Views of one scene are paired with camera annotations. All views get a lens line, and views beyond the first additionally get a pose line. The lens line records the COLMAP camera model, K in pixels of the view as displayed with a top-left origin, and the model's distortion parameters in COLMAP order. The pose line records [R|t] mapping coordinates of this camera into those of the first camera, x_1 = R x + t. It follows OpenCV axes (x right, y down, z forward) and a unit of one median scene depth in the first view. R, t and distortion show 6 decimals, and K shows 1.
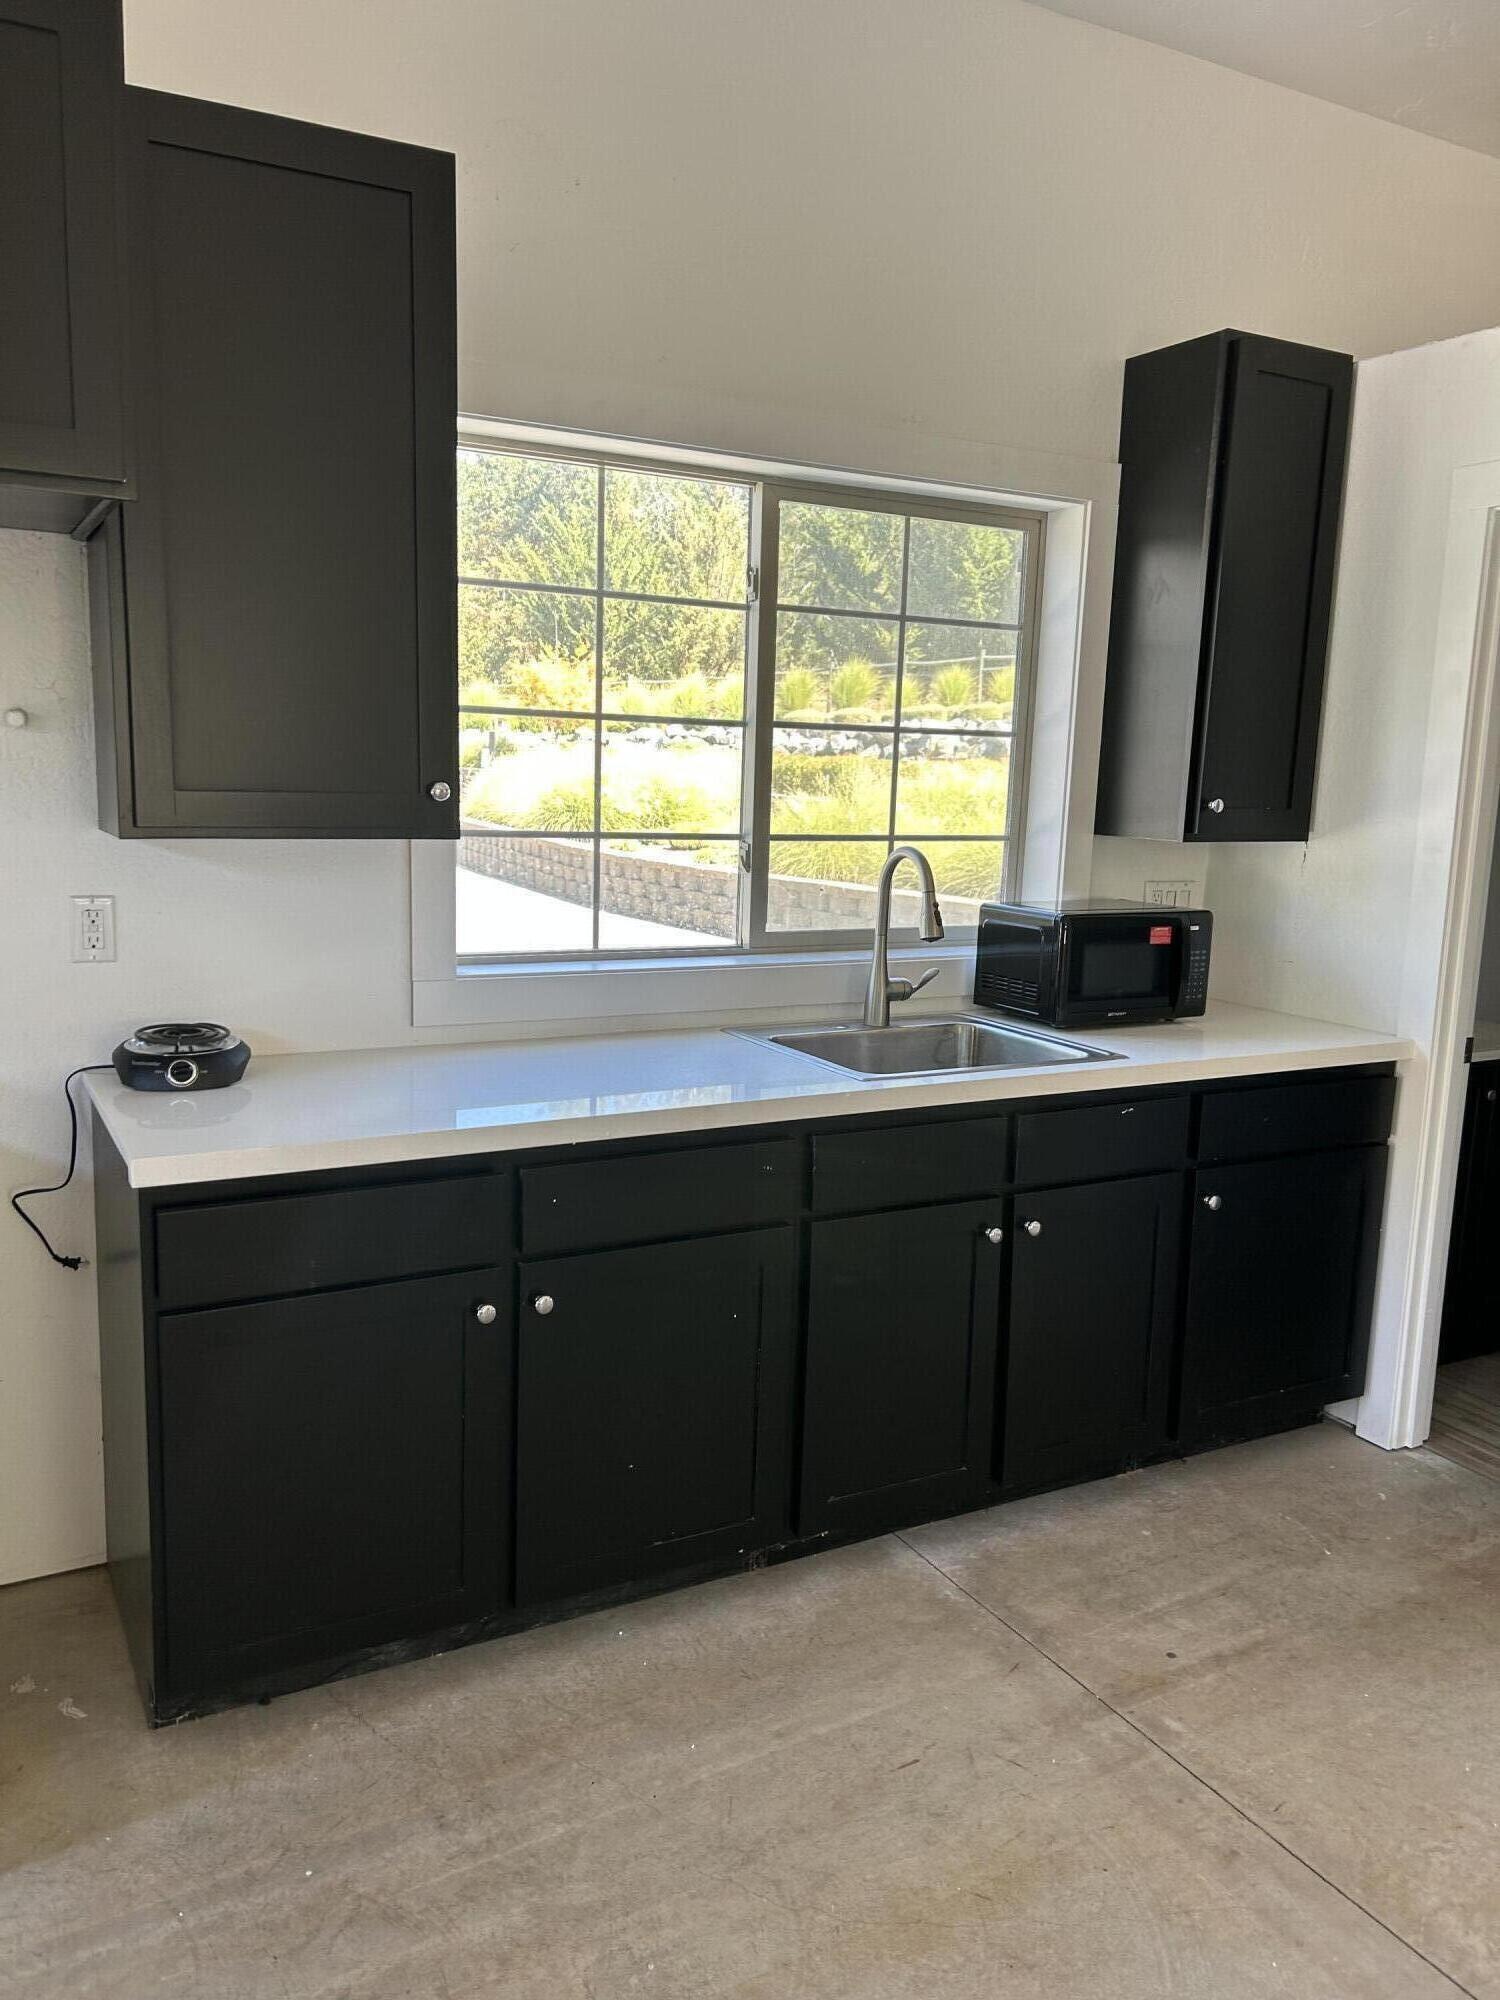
lens RADIAL K [[1521.9, 0, 750.0], [0, 1521.9, 1000.0], [0, 0, 1]] dist [0.041386, -0.065521]
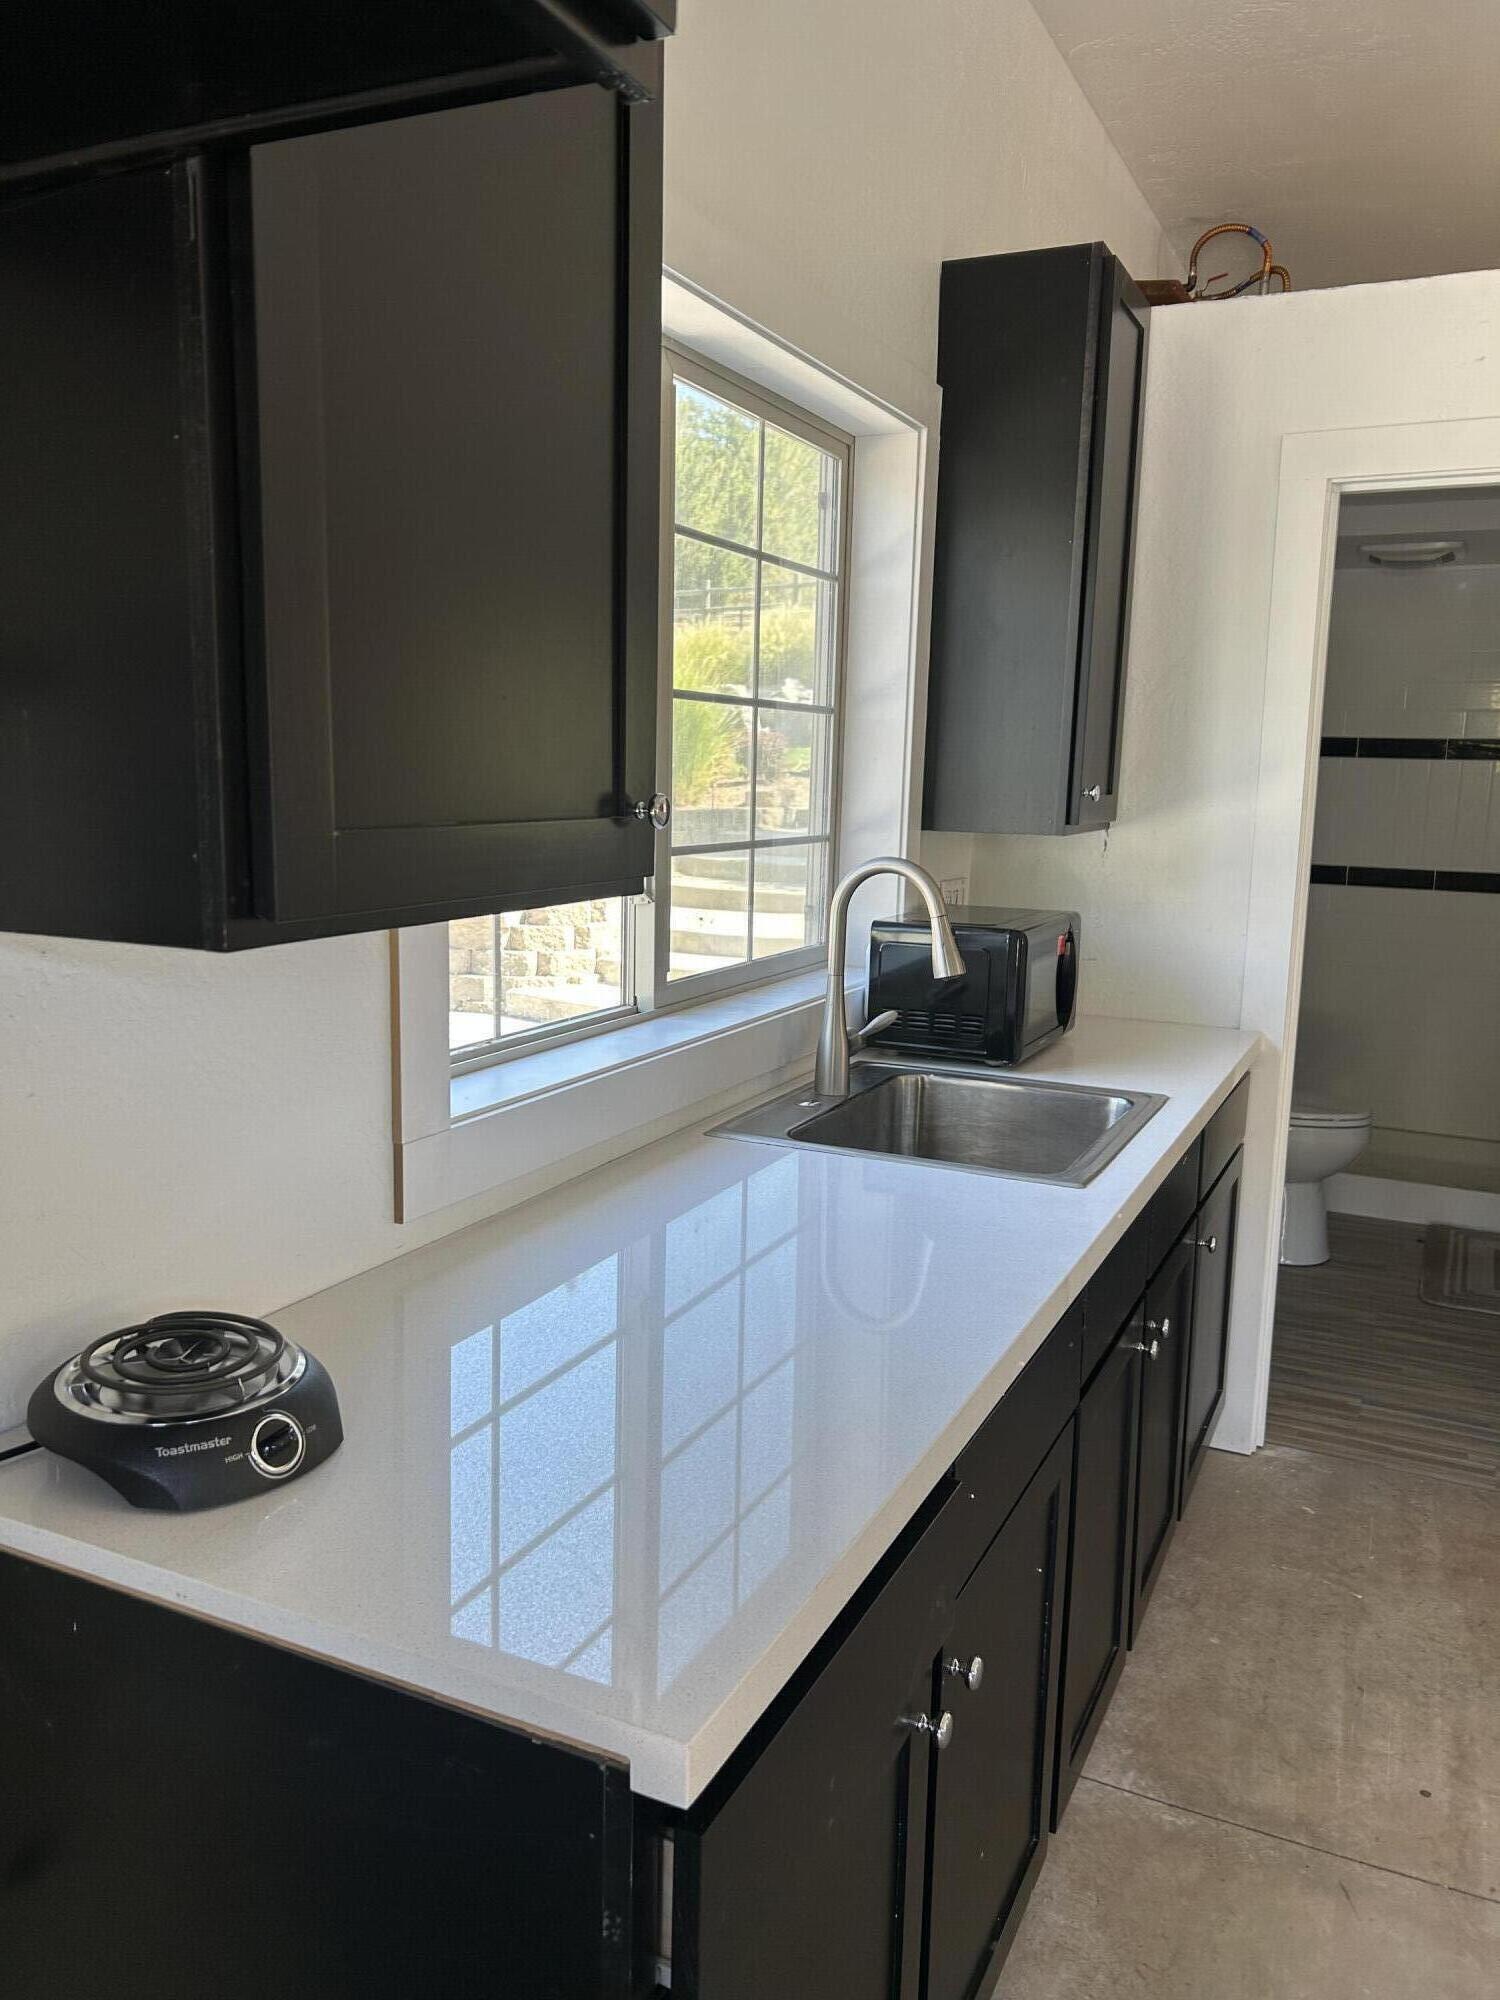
lens RADIAL K [[1521.8, 0, 749.1], [0, 1521.8, 988.1], [0, 0, 1]] dist [0.054570, -0.055560]
pose [[0.809760, -0.100500, 0.578090, -0.518300], [0.092921, 0.994754, 0.042777, -0.097657], [-0.579357, 0.019078, 0.814851, 0.546116]]
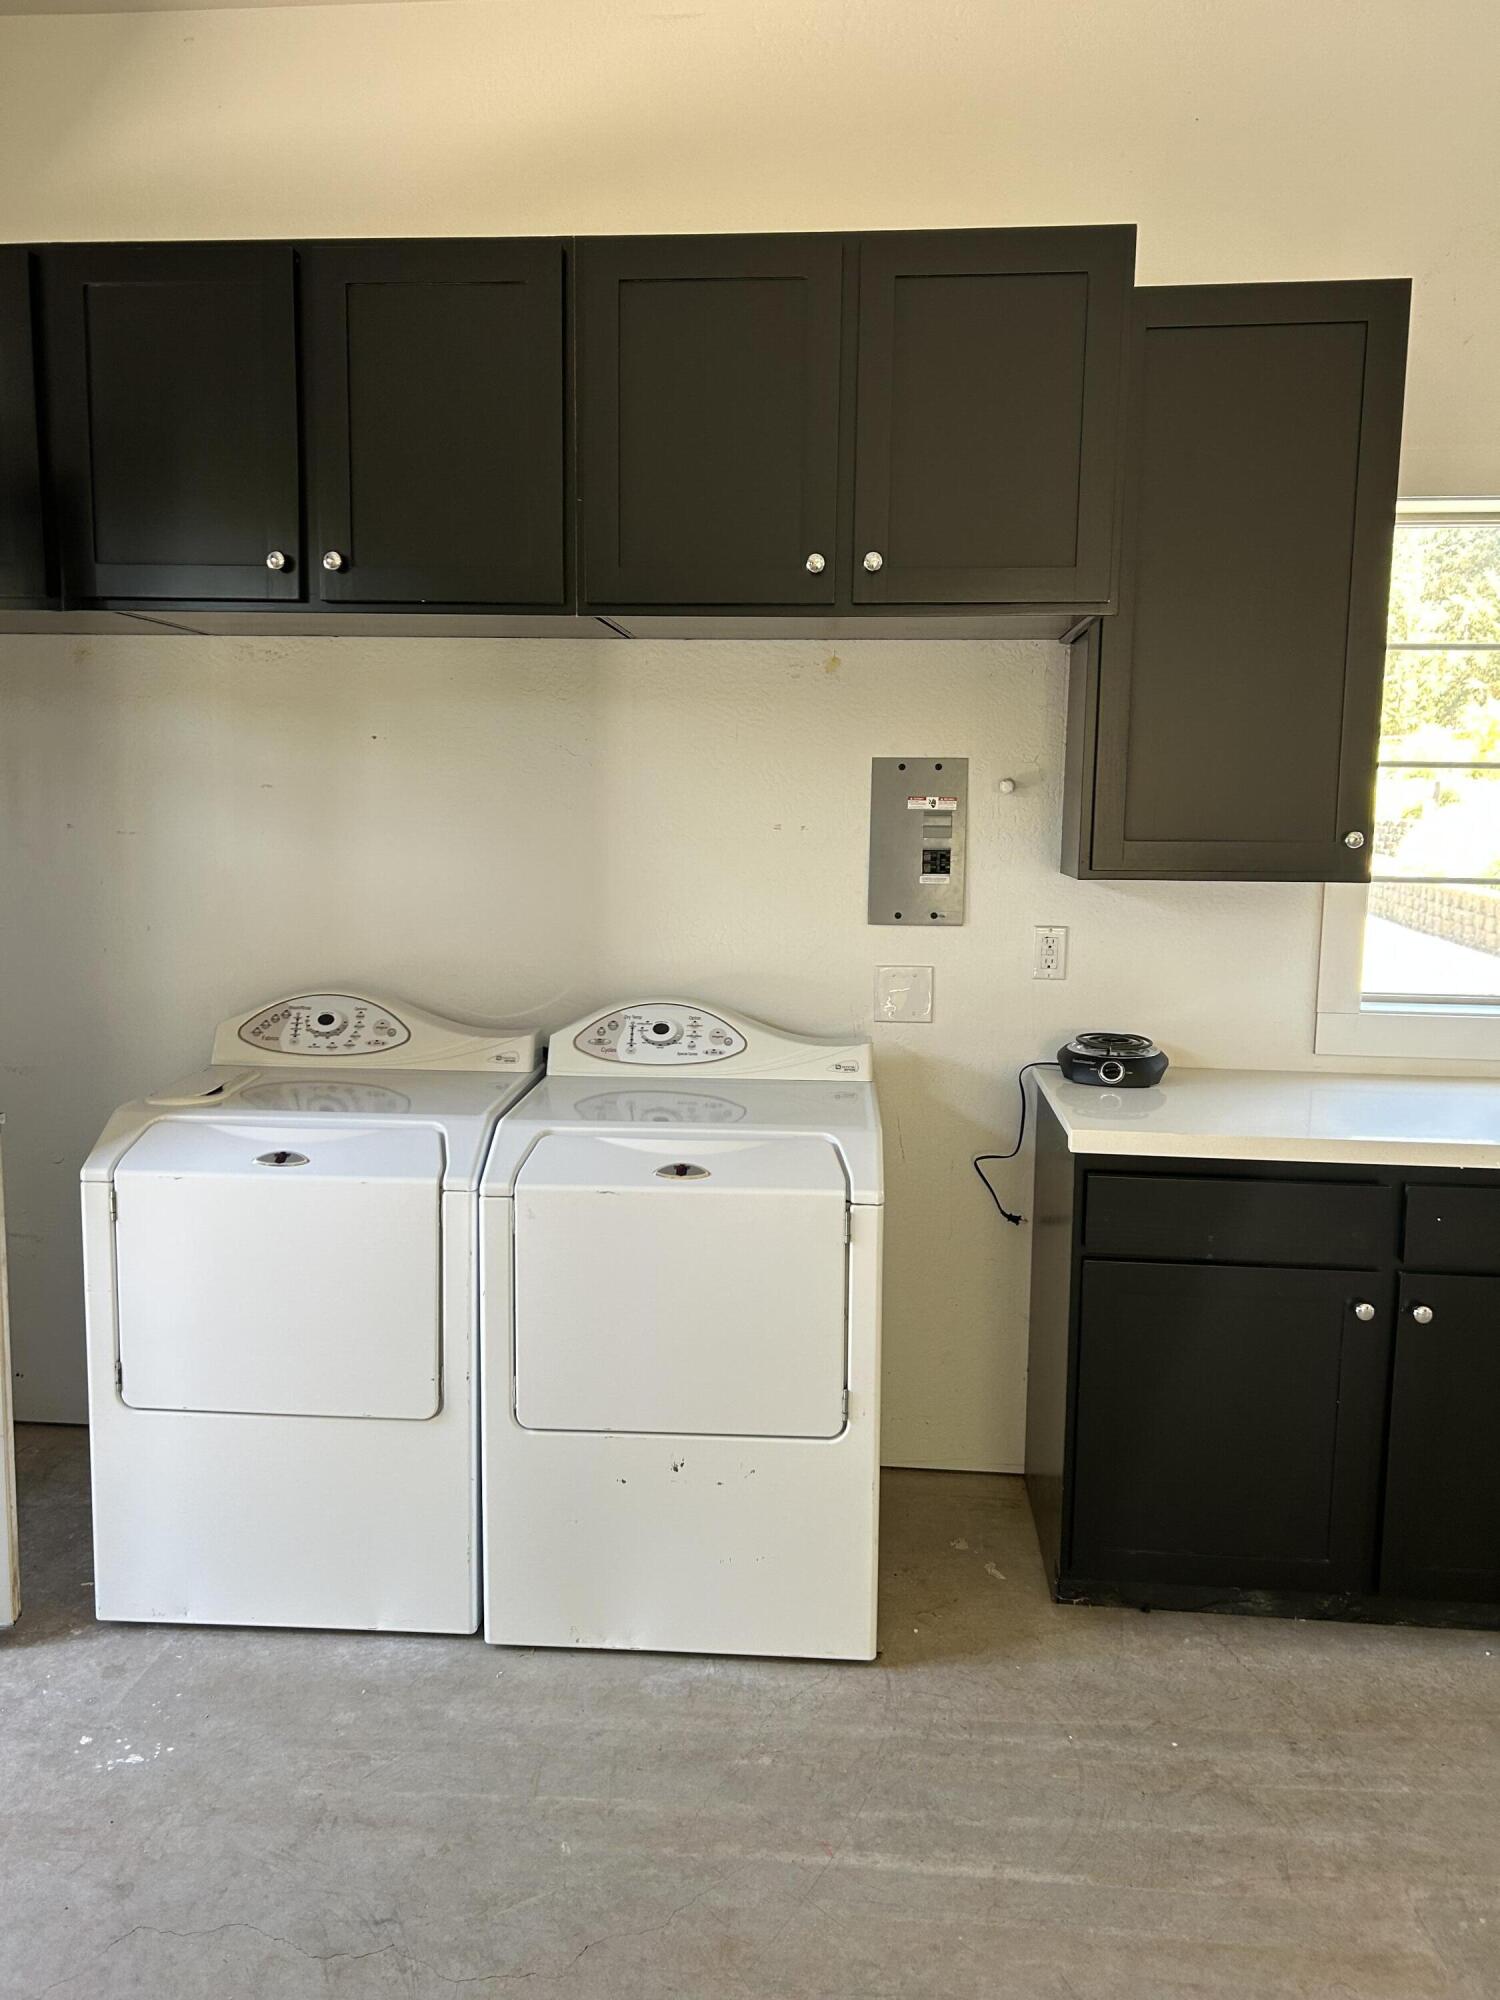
lens RADIAL K [[1521.8, 0, 749.1], [0, 1521.8, 988.1], [0, 0, 1]] dist [0.054570, -0.055560]
pose [[0.834109, 0.050290, -0.549302, 0.053112], [-0.075060, 0.996920, -0.022707, 0.030825], [0.546469, 0.060171, 0.835315, -0.180385]]
